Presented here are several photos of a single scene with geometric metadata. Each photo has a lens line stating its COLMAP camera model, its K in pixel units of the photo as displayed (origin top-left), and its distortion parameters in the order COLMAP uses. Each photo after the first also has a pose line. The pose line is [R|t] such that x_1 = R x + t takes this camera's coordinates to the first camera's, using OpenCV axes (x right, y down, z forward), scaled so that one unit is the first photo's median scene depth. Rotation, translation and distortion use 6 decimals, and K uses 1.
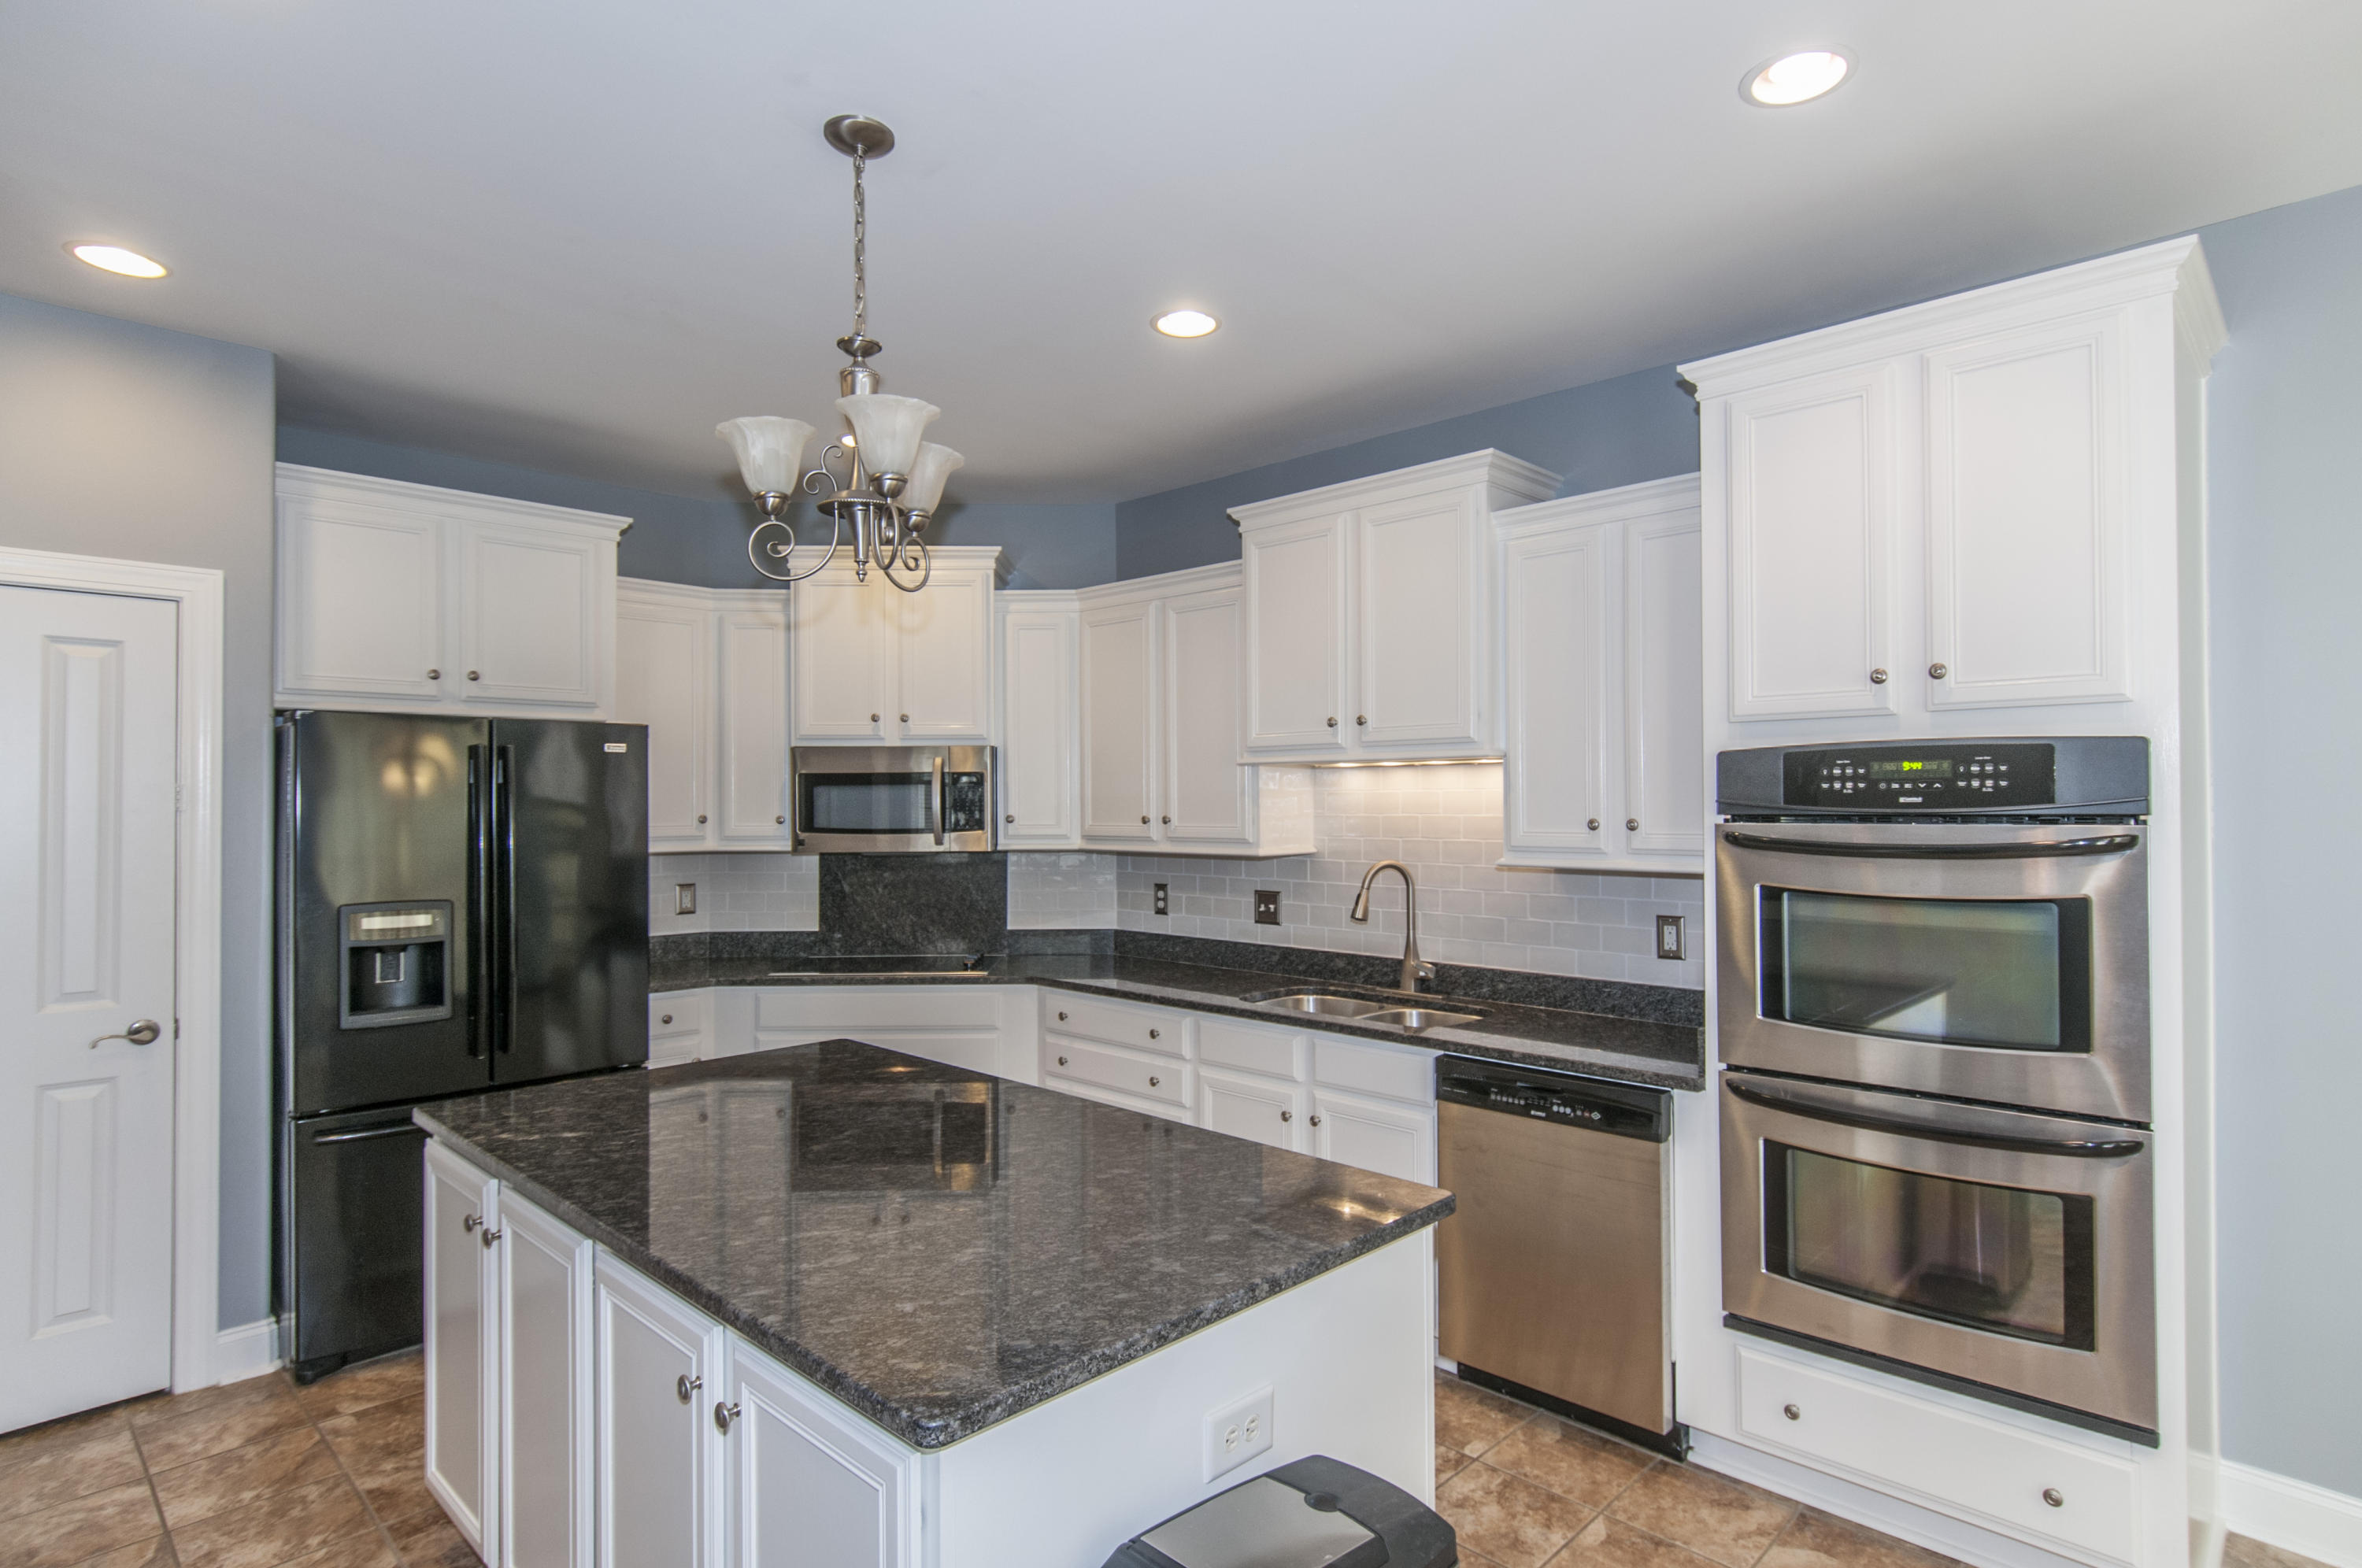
lens RADIAL K [[1223.3, 0, 1210.5], [0, 1223.3, 791.0], [0, 0, 1]] dist [0.000502, -0.001696]
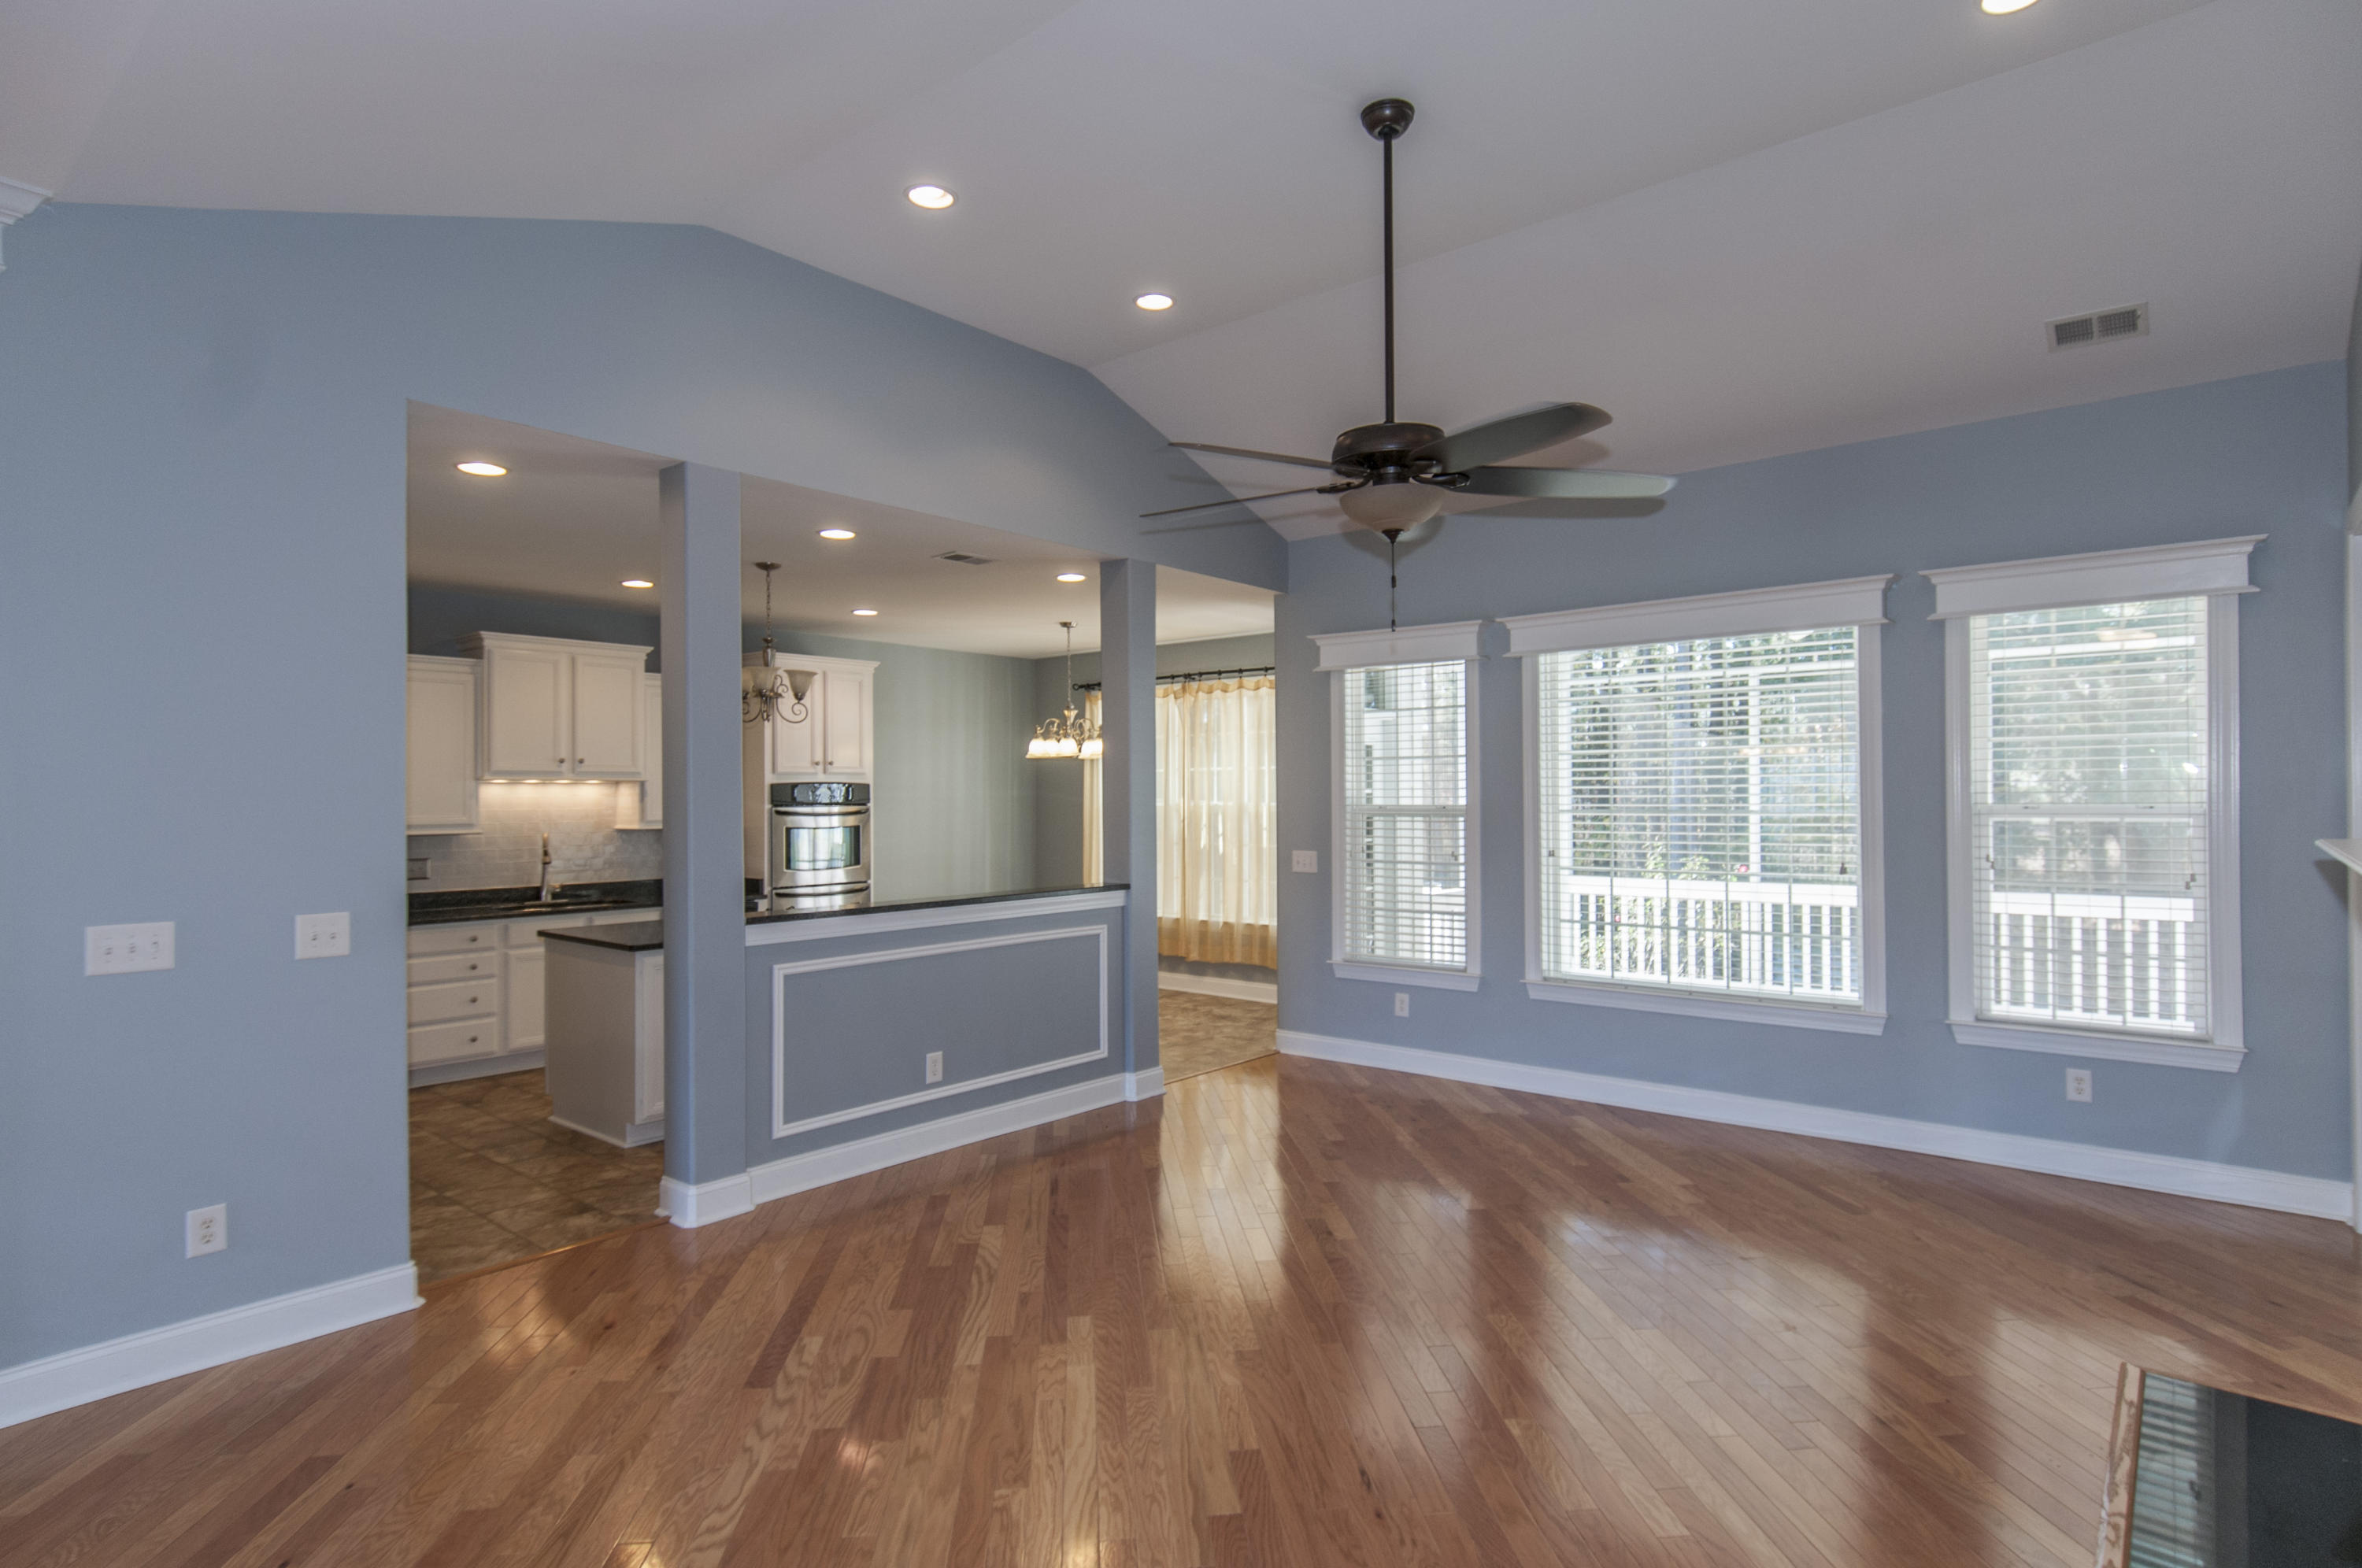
lens RADIAL K [[1223.3, 0, 1195.5], [0, 1223.3, 800.2], [0, 0, 1]] dist [0.000502, -0.001696]
pose [[-0.064205, -0.000837, 0.997936, -2.580586], [-0.002360, 0.999997, 0.000687, 0.003842], [-0.997934, -0.002312, -0.064206, 0.154828]]
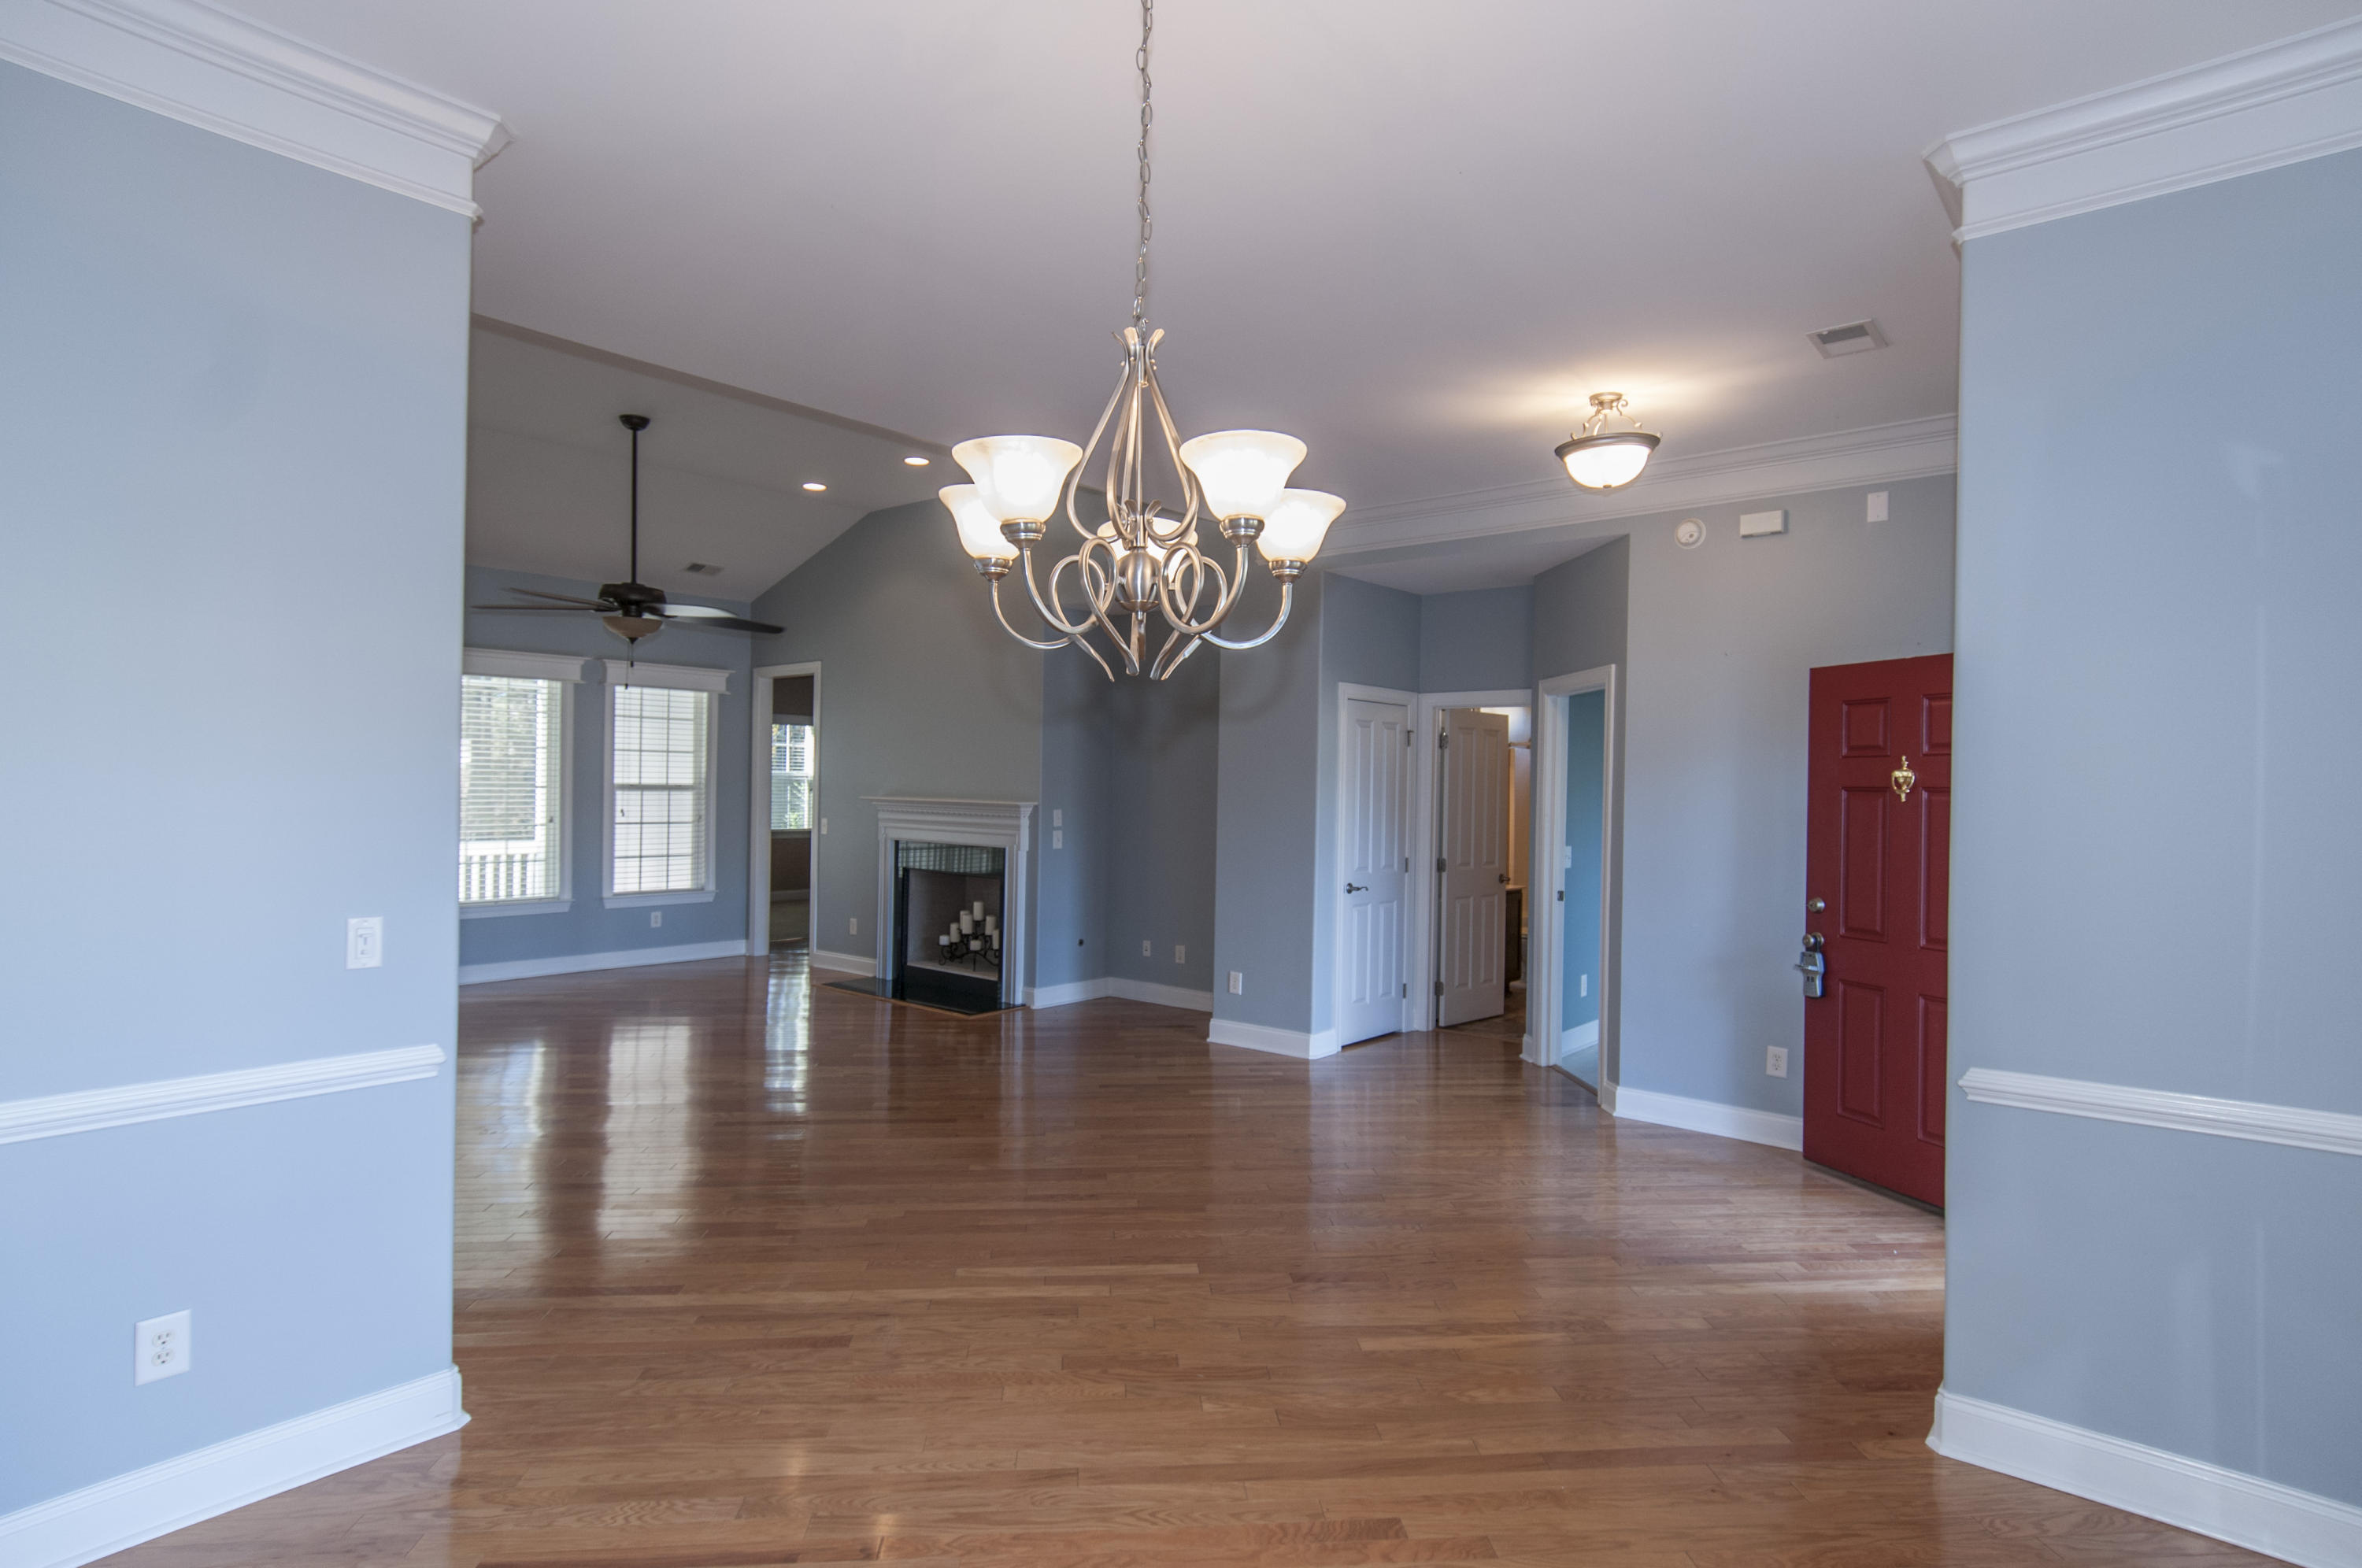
lens RADIAL K [[1223.3, 0, 1229.7], [0, 1223.3, 779.9], [0, 0, 1]] dist [0.000502, -0.001696]
pose [[-0.996384, -0.010207, -0.084343, -2.292200], [-0.009223, 0.999885, -0.012051, 0.024175], [0.084457, -0.011230, -0.996364, 2.544648]]
